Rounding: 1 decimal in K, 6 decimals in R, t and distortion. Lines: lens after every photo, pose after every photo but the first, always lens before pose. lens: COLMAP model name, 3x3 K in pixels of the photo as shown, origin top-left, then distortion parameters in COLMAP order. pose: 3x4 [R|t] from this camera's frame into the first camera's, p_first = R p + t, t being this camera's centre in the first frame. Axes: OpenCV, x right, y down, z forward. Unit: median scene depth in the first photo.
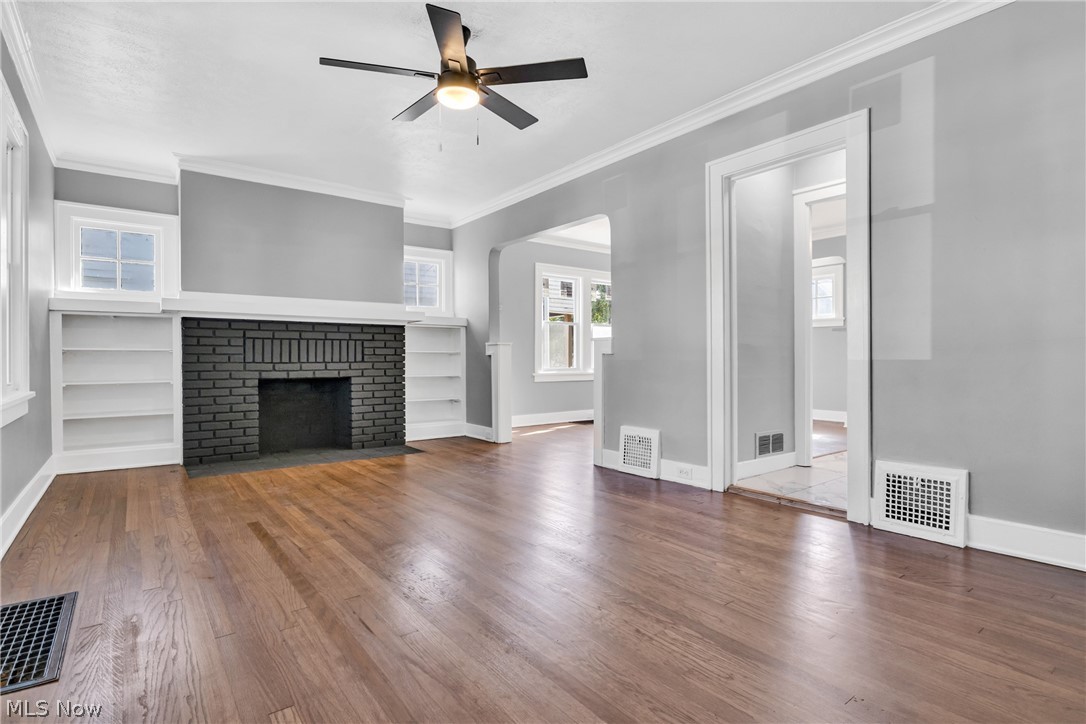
lens RADIAL K [[543.1, 0, 550.4], [0, 543.1, 363.9], [0, 0, 1]] dist [-0.004780, -0.004059]
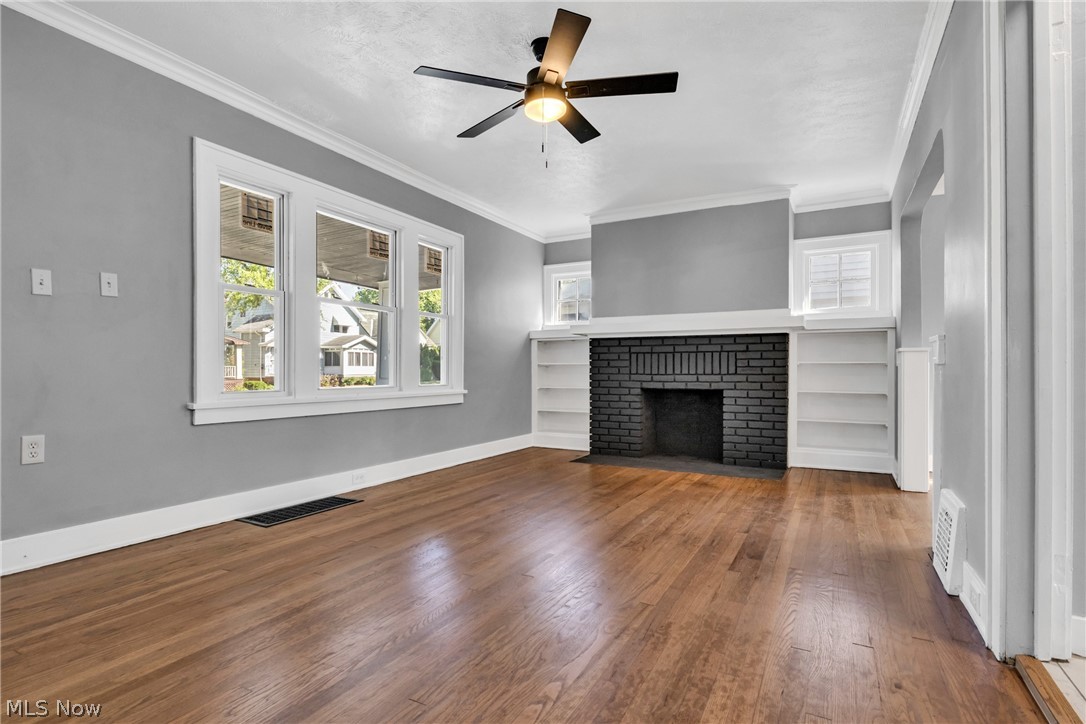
lens RADIAL K [[543.1, 0, 543.7], [0, 543.1, 371.7], [0, 0, 1]] dist [-0.004780, -0.004059]
pose [[0.409023, 0.003888, -0.912516, 0.415793], [-0.010057, 0.999949, -0.000247, -0.004797], [0.912469, 0.009278, 0.409041, 0.328198]]
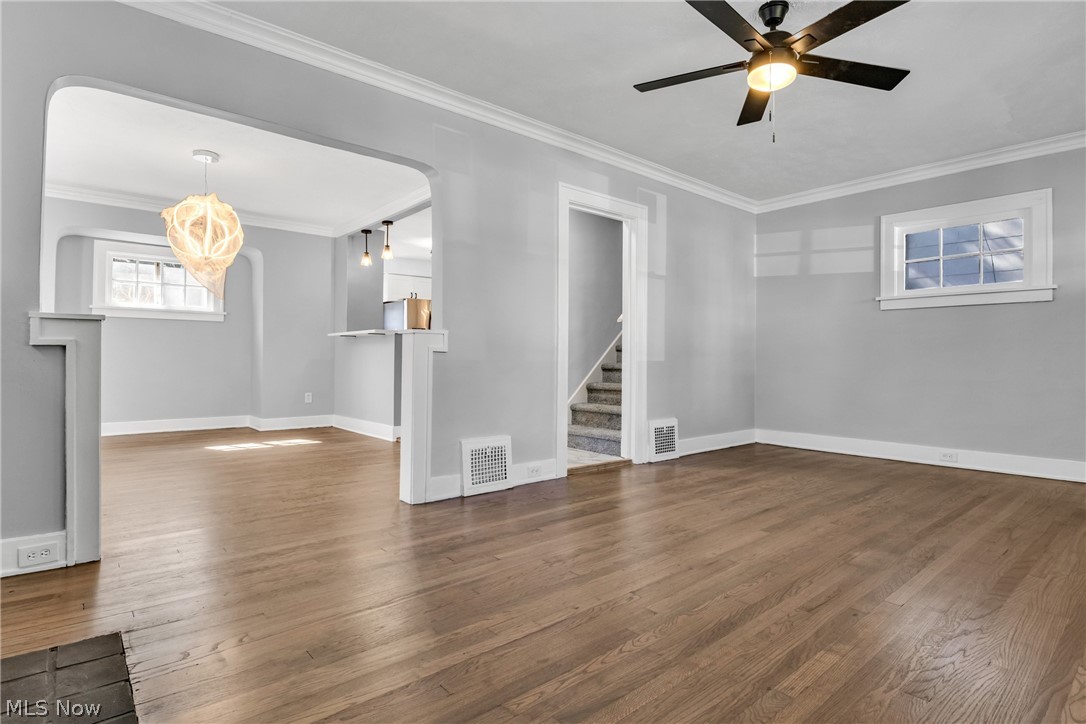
lens RADIAL K [[543.1, 0, 543.5], [0, 543.1, 353.6], [0, 0, 1]] dist [-0.004780, -0.004059]
pose [[-0.038405, 0.018025, 0.999100, -0.595142], [0.003695, 0.999833, -0.017896, -0.000258], [-0.999255, 0.003004, -0.038465, 0.790750]]
